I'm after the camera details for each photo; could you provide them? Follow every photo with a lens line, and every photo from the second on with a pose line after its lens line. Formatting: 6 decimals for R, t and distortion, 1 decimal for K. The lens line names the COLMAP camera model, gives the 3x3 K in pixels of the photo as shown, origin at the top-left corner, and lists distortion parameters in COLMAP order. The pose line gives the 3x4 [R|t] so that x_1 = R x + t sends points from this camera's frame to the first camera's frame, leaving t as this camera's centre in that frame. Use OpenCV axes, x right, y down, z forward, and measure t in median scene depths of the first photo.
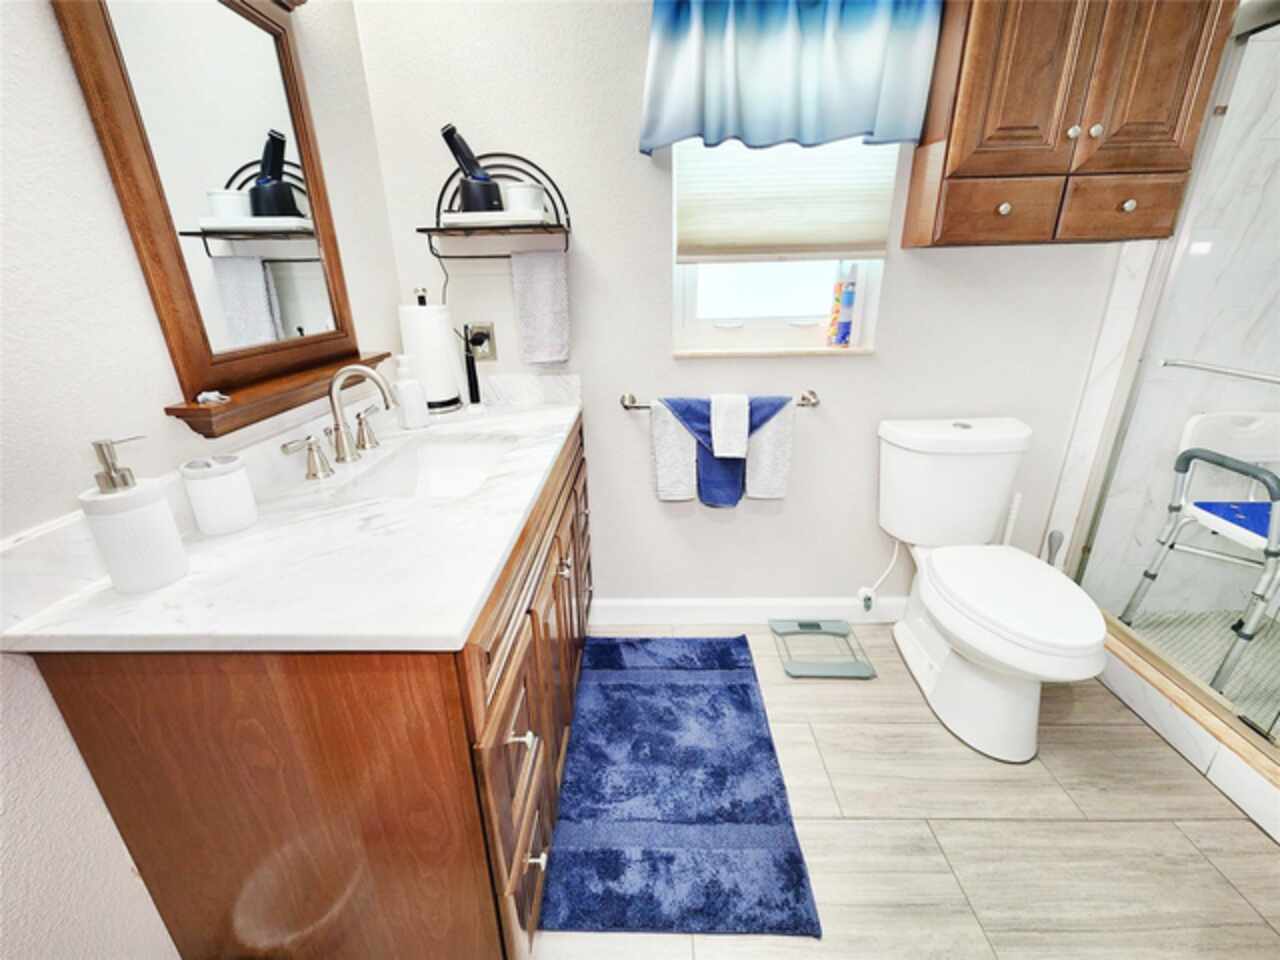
lens RADIAL K [[531.6, 0, 626.4], [0, 531.6, 467.1], [0, 0, 1]] dist [0.004585, -0.001977]
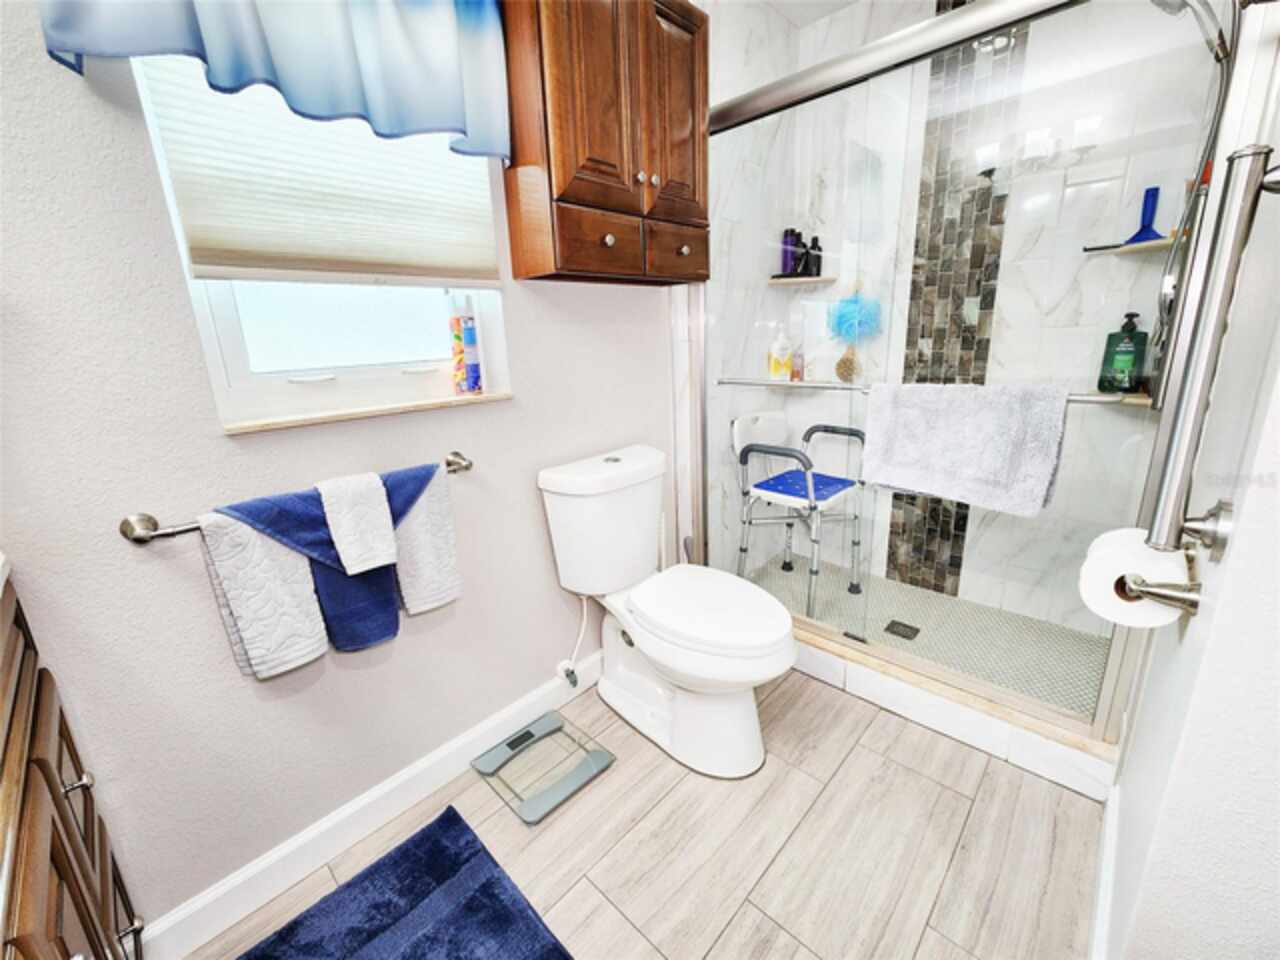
lens RADIAL K [[531.6, 0, 644.1], [0, 531.6, 465.5], [0, 0, 1]] dist [0.004585, -0.001977]
pose [[0.665695, -0.185148, 0.722890, -0.035963], [0.274356, 0.961607, -0.006360, -0.045851], [-0.693959, 0.202564, 0.690933, 0.291618]]
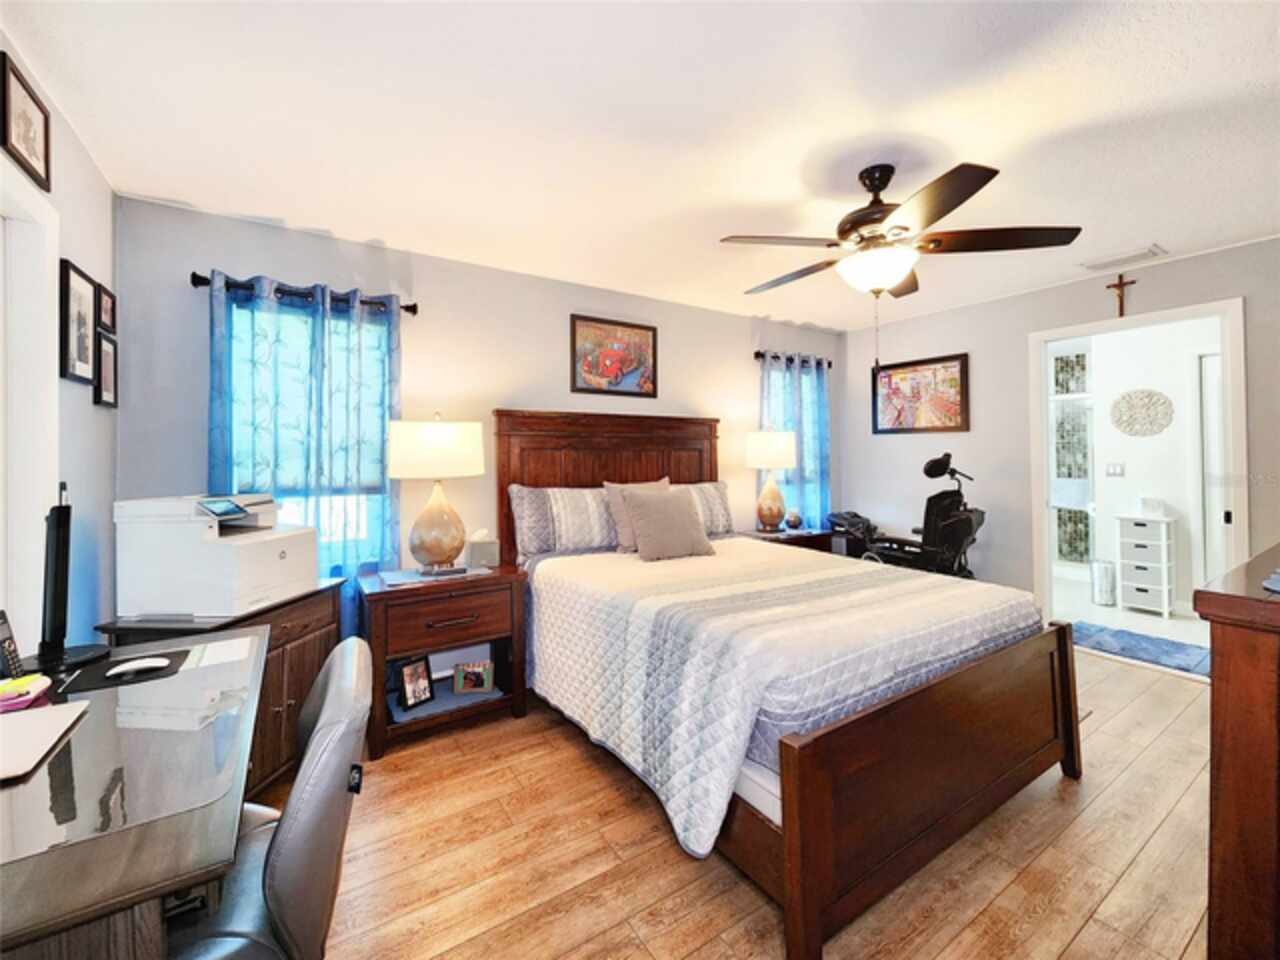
lens RADIAL K [[531.6, 0, 646.6], [0, 531.6, 430.7], [0, 0, 1]] dist [0.004585, -0.001977]
pose [[0.816479, 0.042070, 0.575840, -3.292582], [0.179559, 0.929385, -0.322494, 0.295060], [-0.548744, 0.366707, 0.751269, -0.695109]]
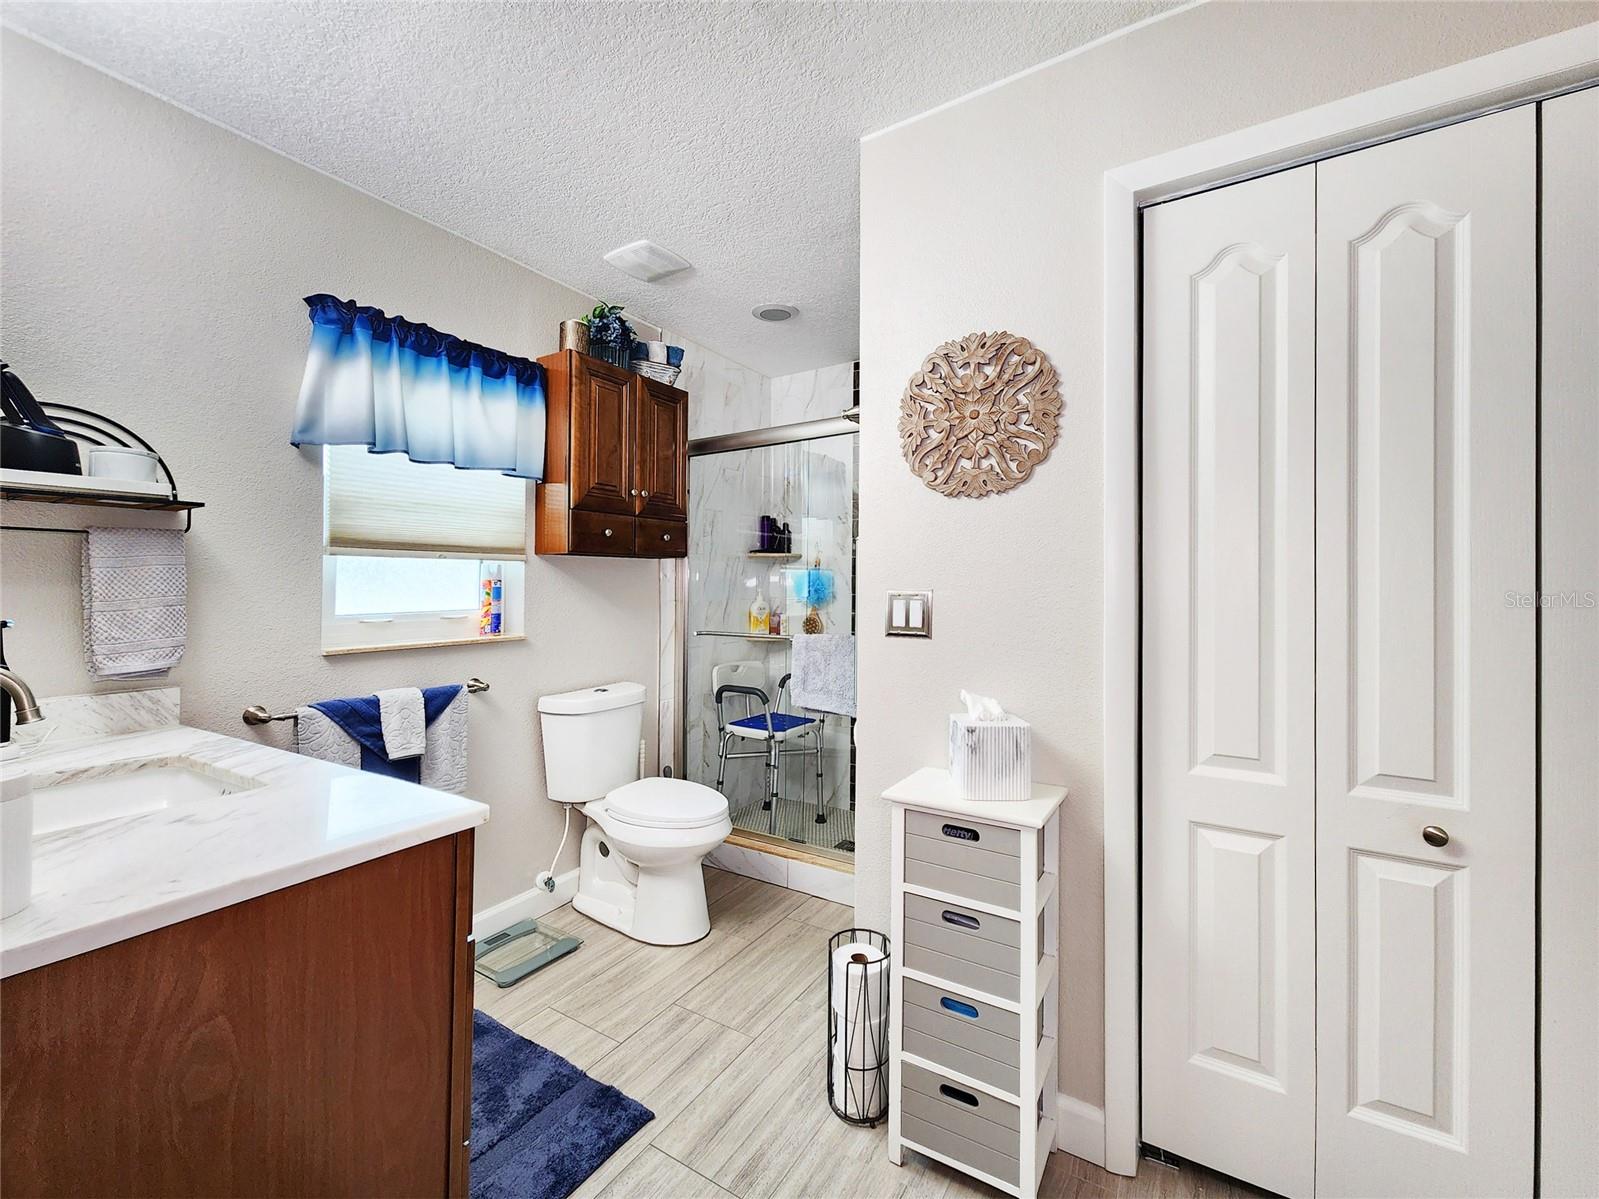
lens RADIAL K [[664.1, 0, 817.7], [0, 664.1, 559.7], [0, 0, 1]] dist [0.004585, -0.001977]
pose [[0.492346, 0.051582, 0.868870, -0.483519], [0.284612, 0.933826, -0.216713, 0.117673], [-0.822552, 0.353989, 0.445085, -0.213644]]
